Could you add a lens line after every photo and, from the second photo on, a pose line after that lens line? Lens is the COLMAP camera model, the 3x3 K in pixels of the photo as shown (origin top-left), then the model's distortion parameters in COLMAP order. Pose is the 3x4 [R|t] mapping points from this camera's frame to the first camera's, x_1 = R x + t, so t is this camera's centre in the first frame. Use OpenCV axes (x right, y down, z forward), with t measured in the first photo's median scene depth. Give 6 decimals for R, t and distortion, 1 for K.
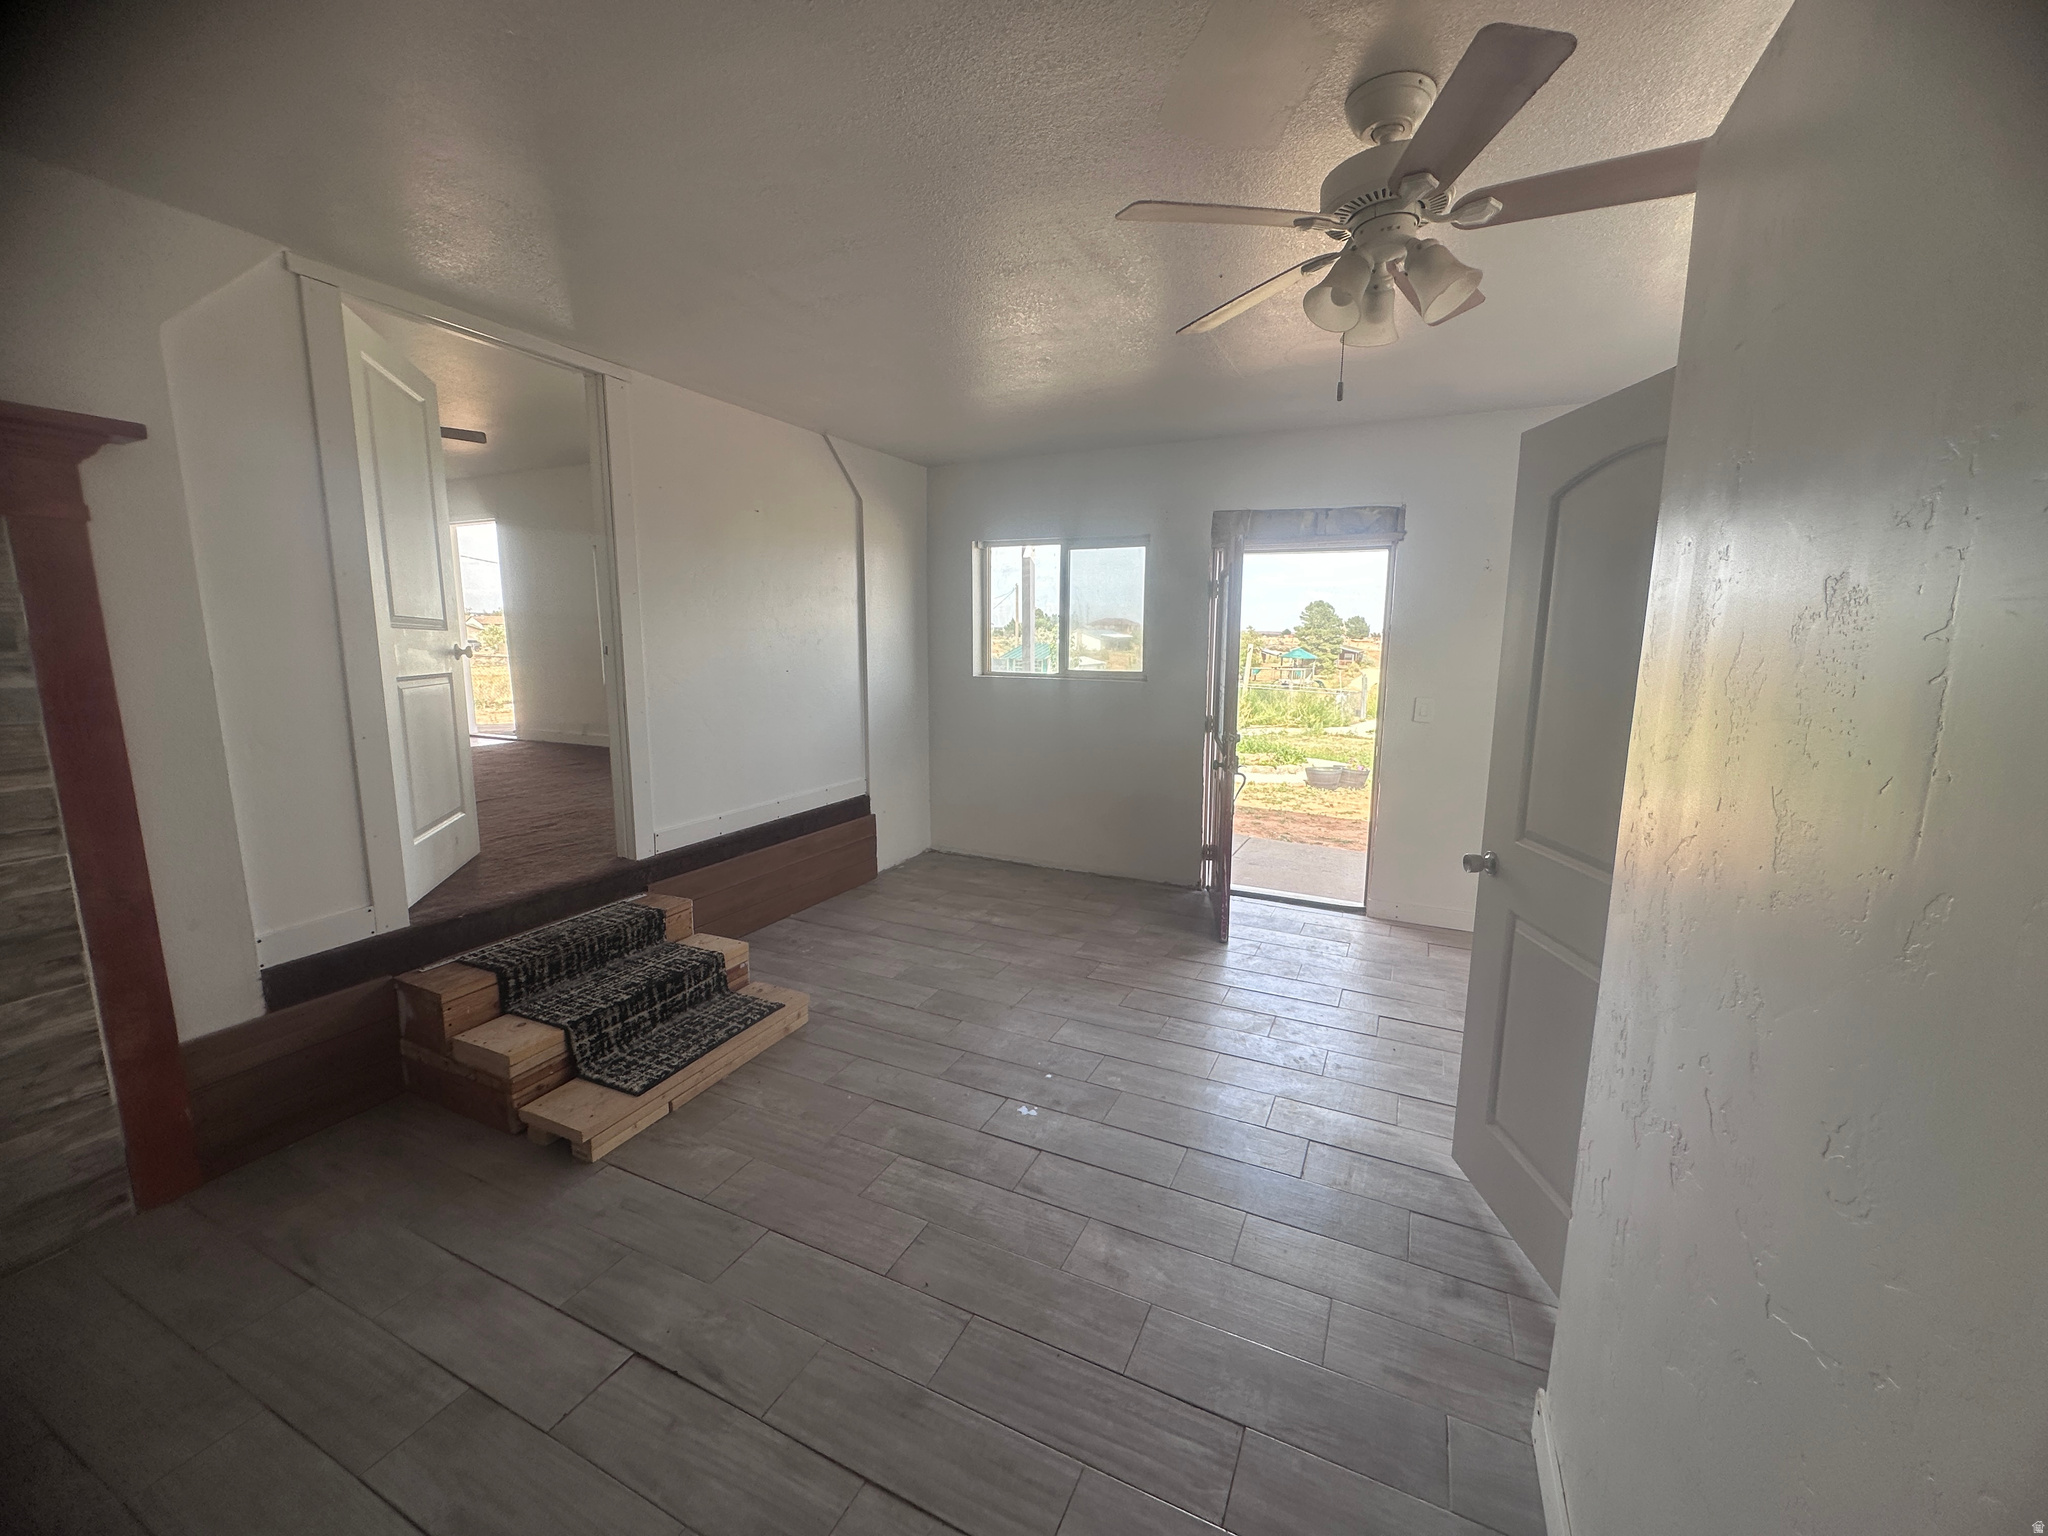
lens RADIAL K [[810.0, 0, 1019.6], [0, 810.0, 770.7], [0, 0, 1]] dist [0.000560, -0.000043]
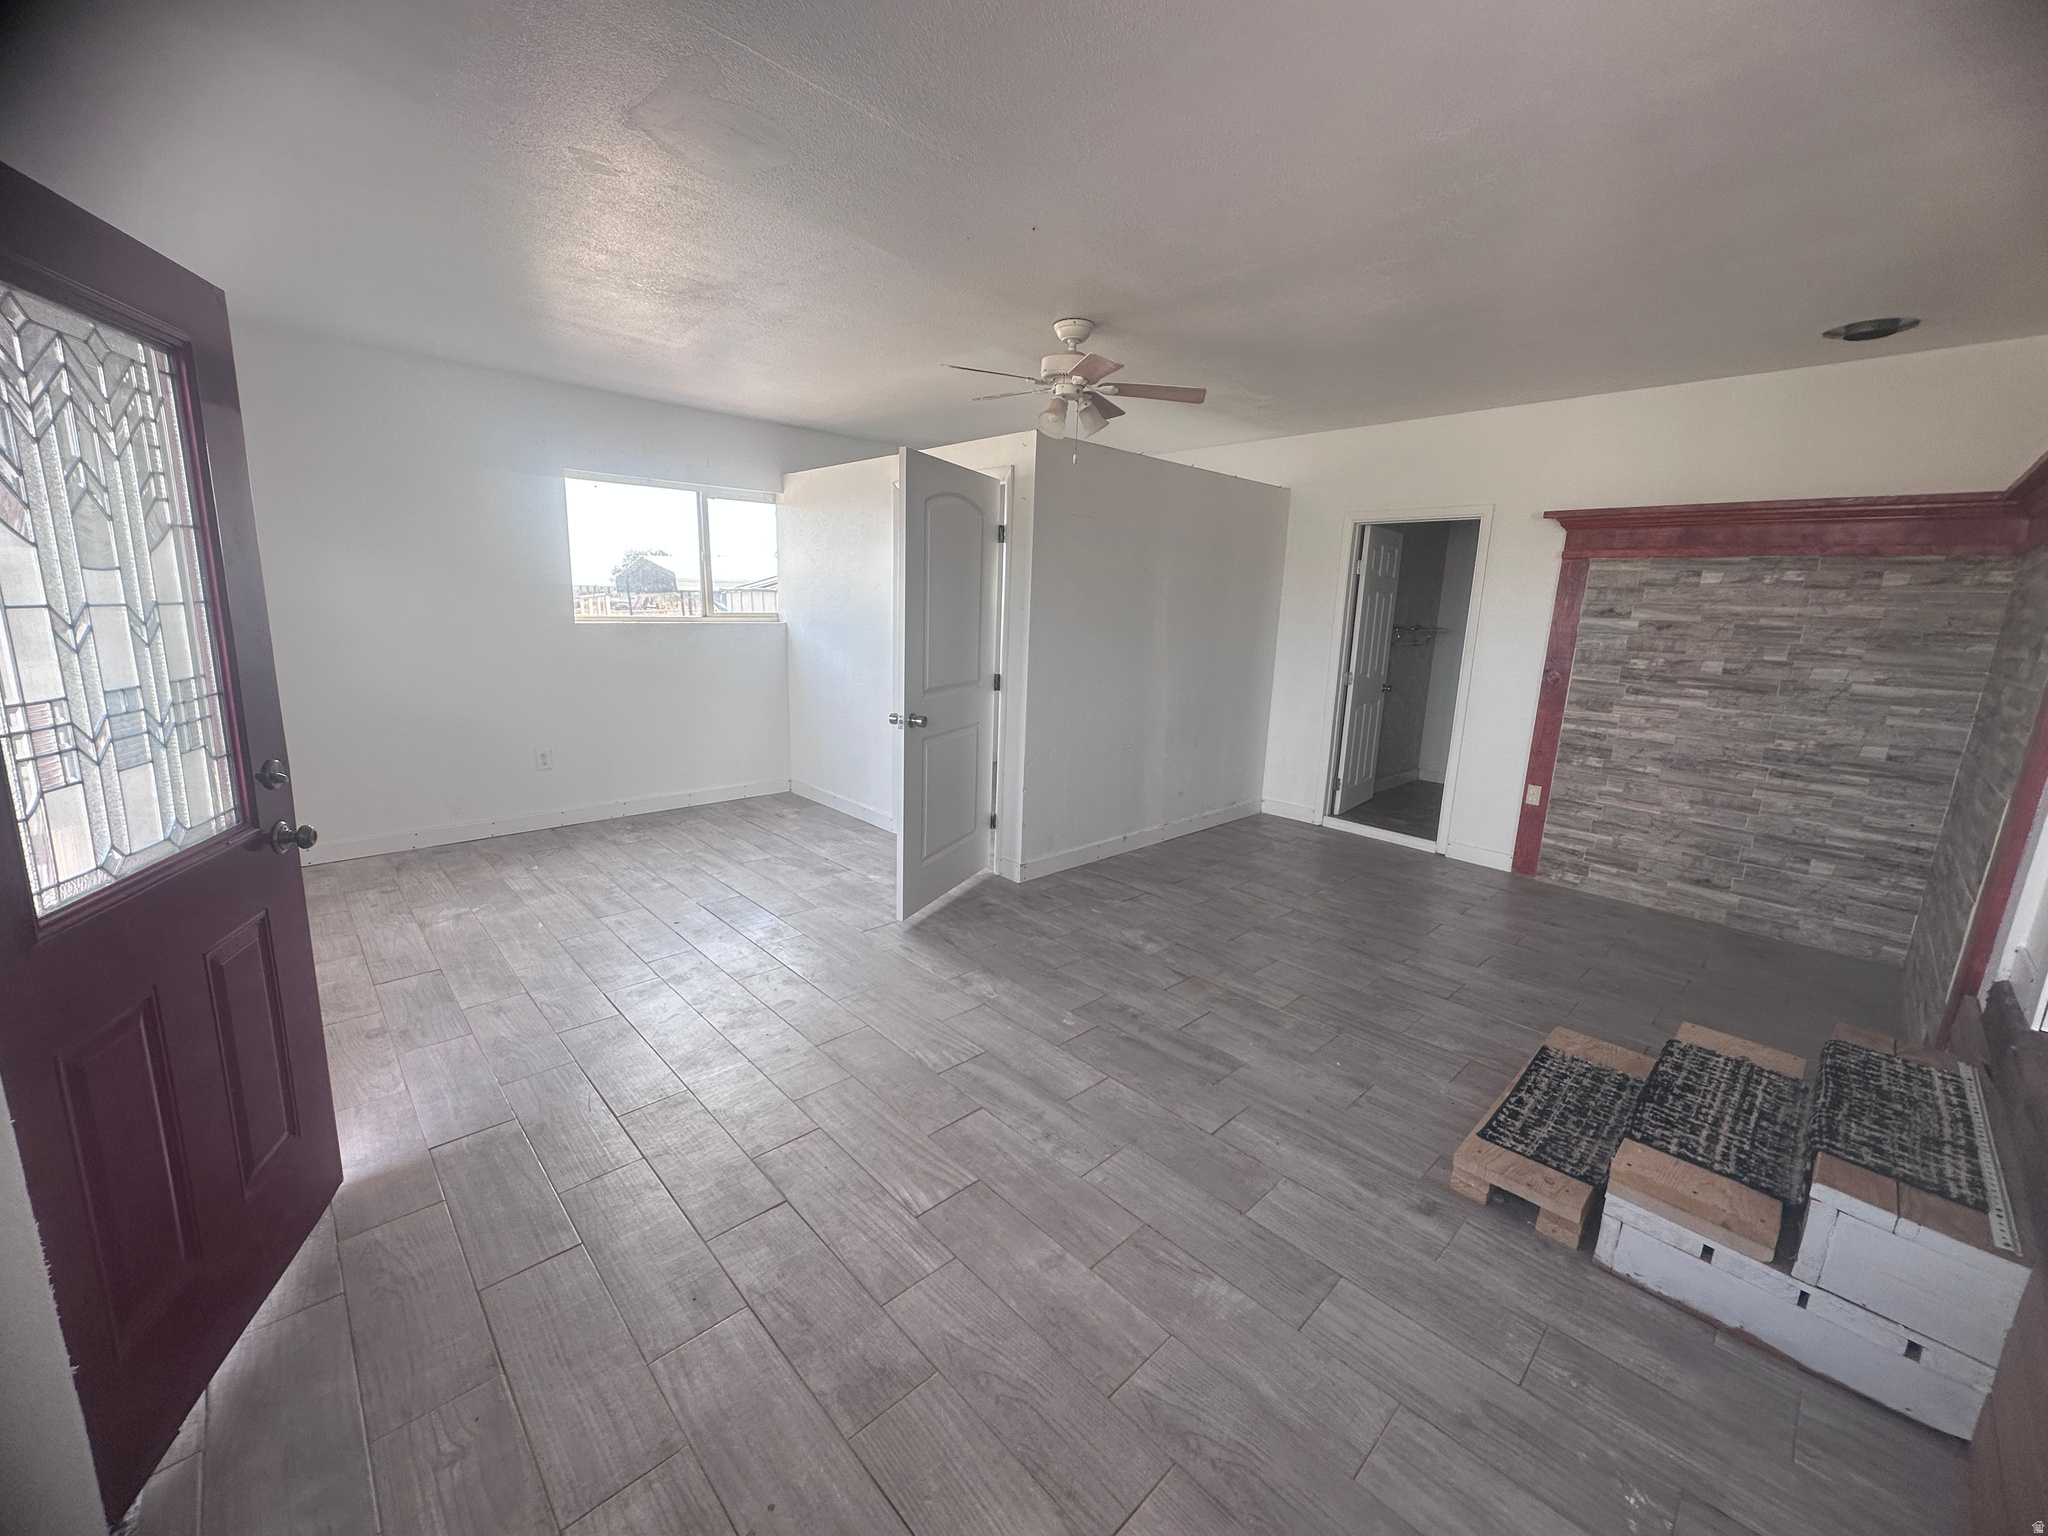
lens RADIAL K [[810.0, 0, 1017.3], [0, 810.0, 757.8], [0, 0, 1]] dist [0.000560, -0.000043]
pose [[-0.932310, -0.107522, 0.345309, -0.129562], [0.015906, 0.941670, 0.336161, -0.259403], [-0.361311, 0.318899, -0.876218, 1.686921]]
